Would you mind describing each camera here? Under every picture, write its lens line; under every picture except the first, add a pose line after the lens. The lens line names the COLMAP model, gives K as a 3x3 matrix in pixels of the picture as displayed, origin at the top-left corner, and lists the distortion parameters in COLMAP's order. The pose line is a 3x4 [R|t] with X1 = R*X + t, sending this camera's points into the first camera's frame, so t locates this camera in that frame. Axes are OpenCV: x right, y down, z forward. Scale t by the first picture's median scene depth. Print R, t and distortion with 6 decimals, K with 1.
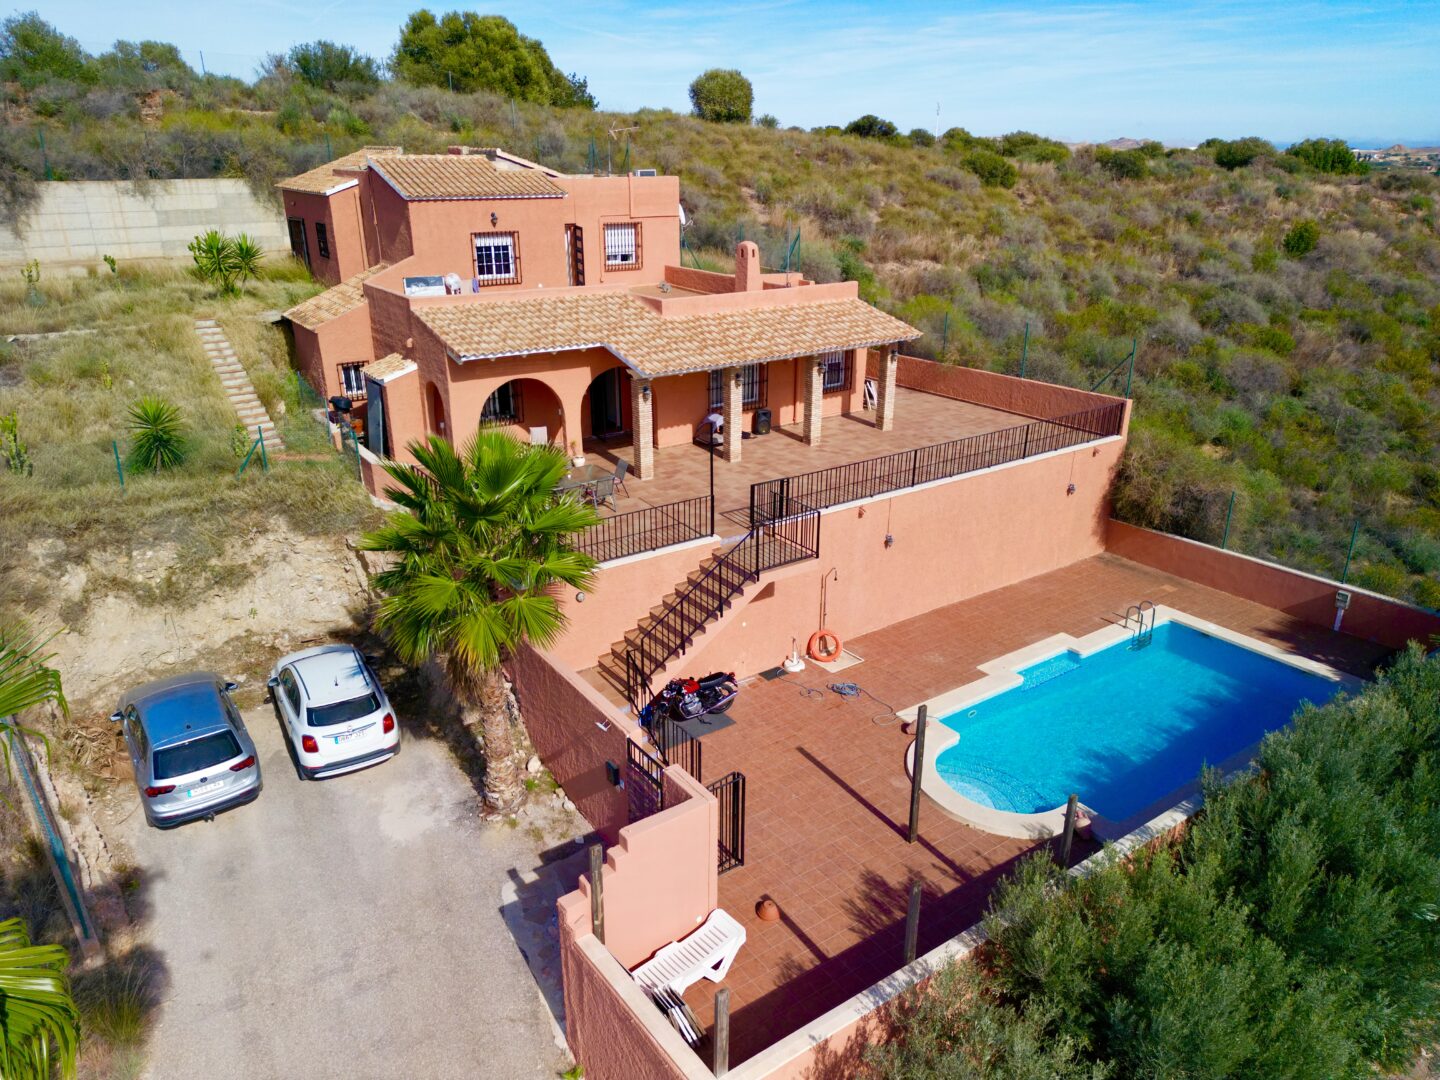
lens RADIAL K [[1005.1, 0, 720.1], [0, 1005.1, 541.2], [0, 0, 1]] dist [0.087318, -0.082776]
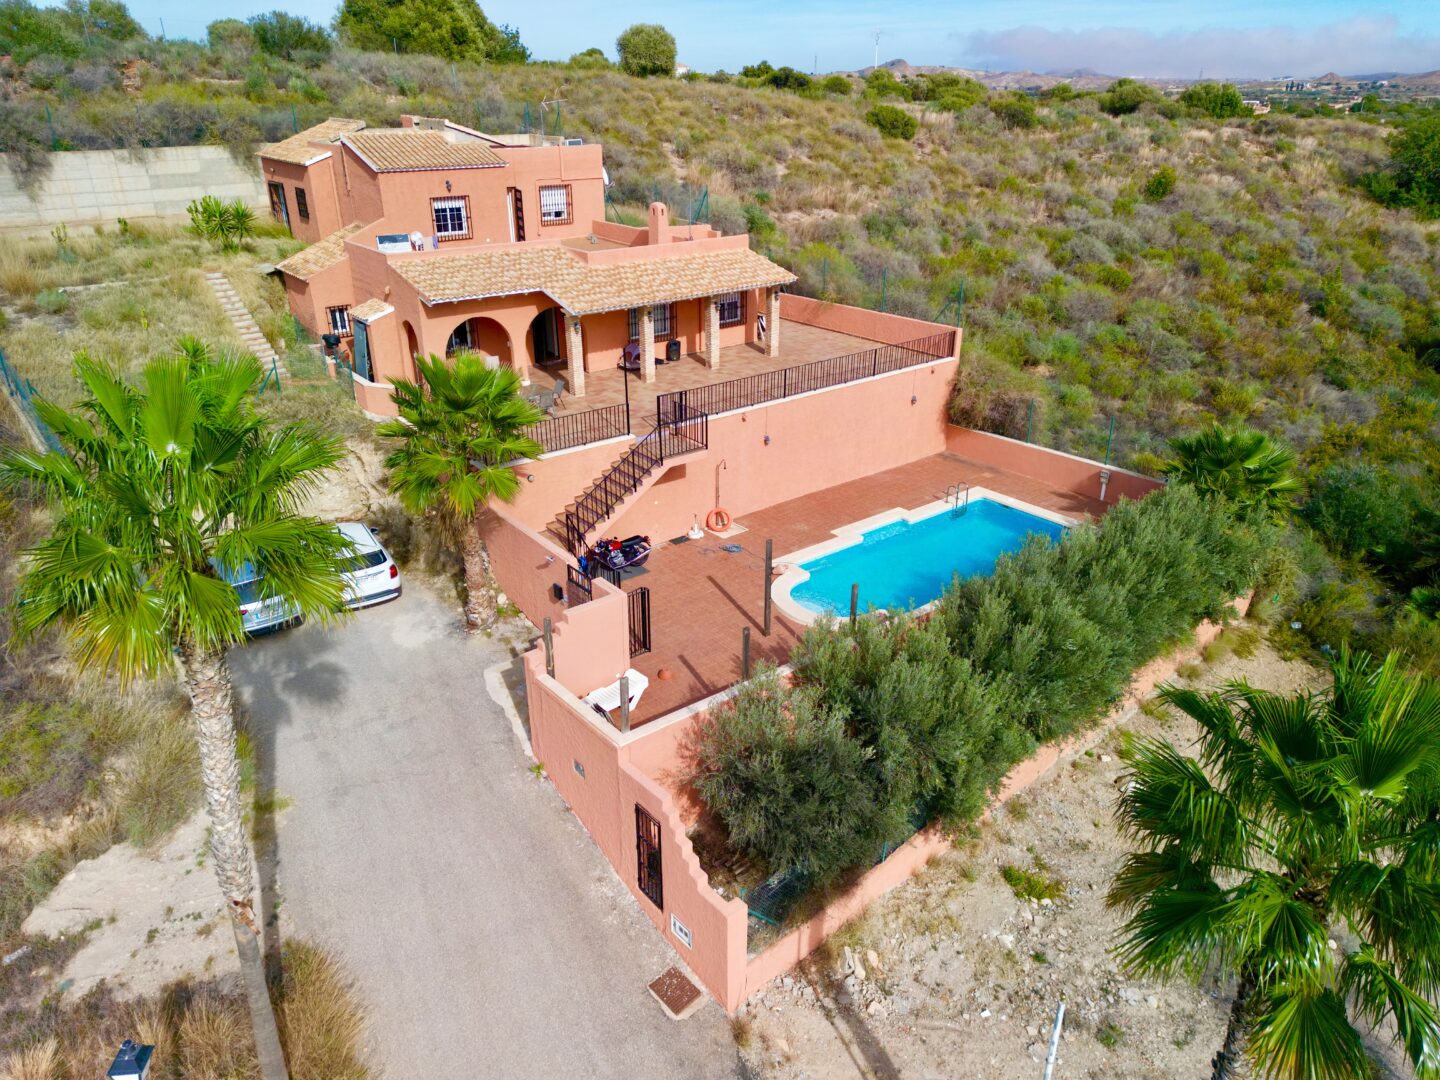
lens RADIAL K [[1005.1, 0, 720.1], [0, 1005.1, 541.2], [0, 0, 1]] dist [0.087318, -0.082776]
pose [[0.998514, -0.025348, 0.048249, 0.036864], [0.022522, 0.998049, 0.058230, 0.049768], [-0.049631, -0.057057, 0.997137, -0.285651]]
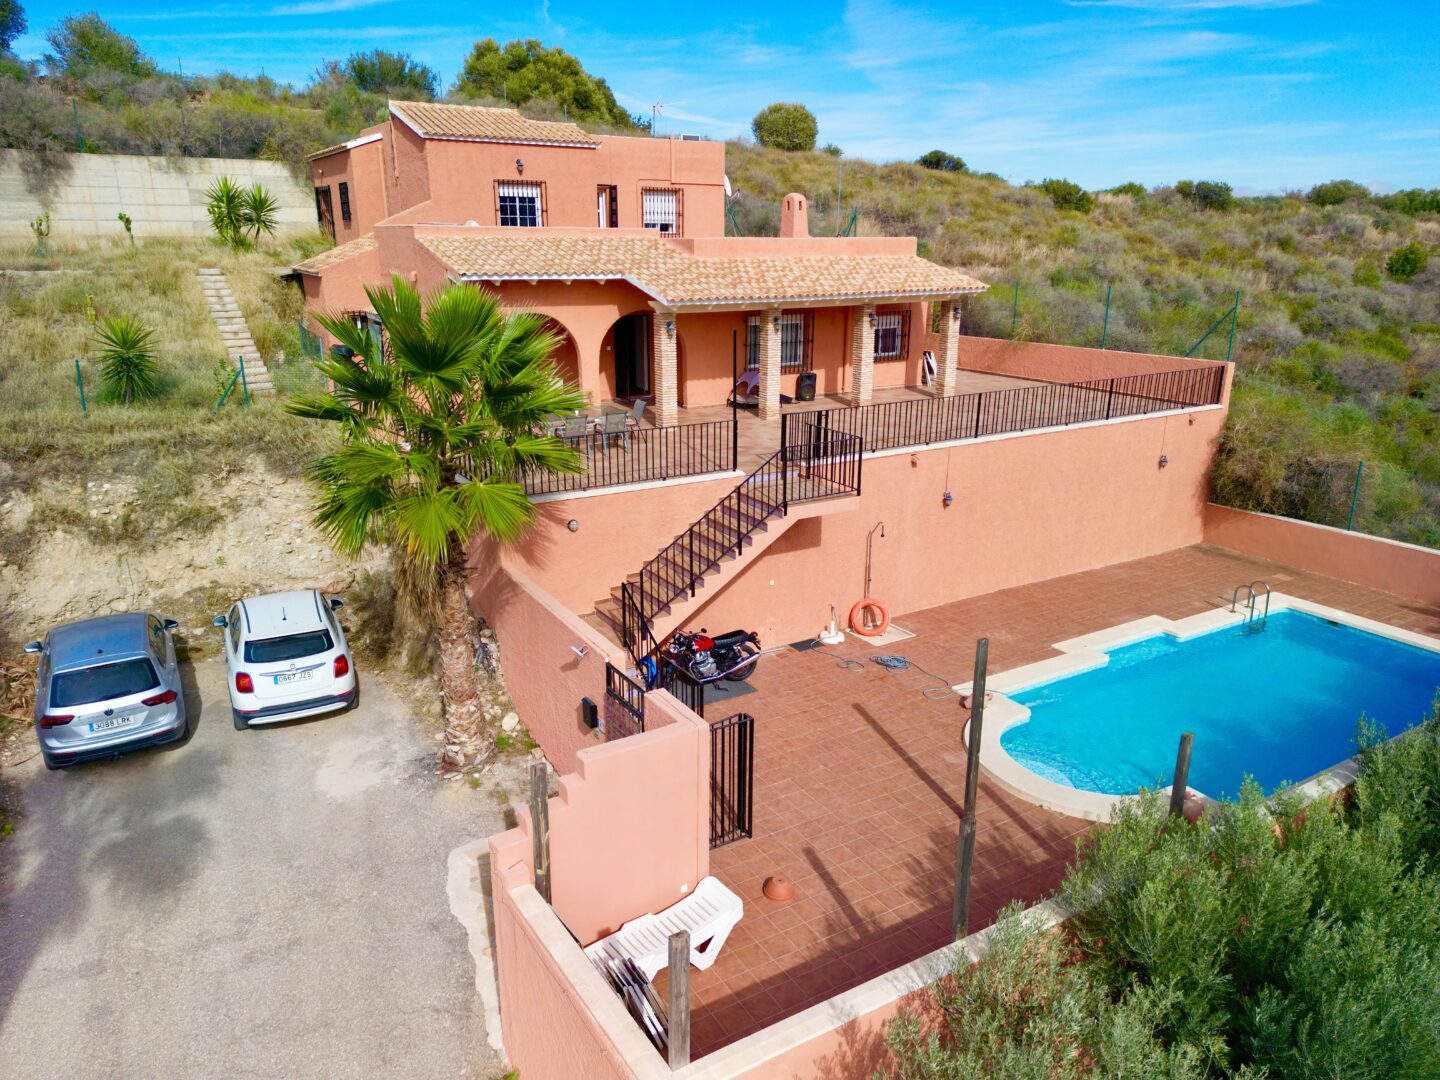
lens RADIAL K [[1005.1, 0, 720.1], [0, 1005.1, 541.2], [0, 0, 1]] dist [0.087318, -0.082776]
pose [[0.997678, 0.020021, -0.065093, 0.029321], [-0.024878, 0.996897, -0.074680, 0.095824], [0.063396, 0.076126, 0.995081, 0.125772]]
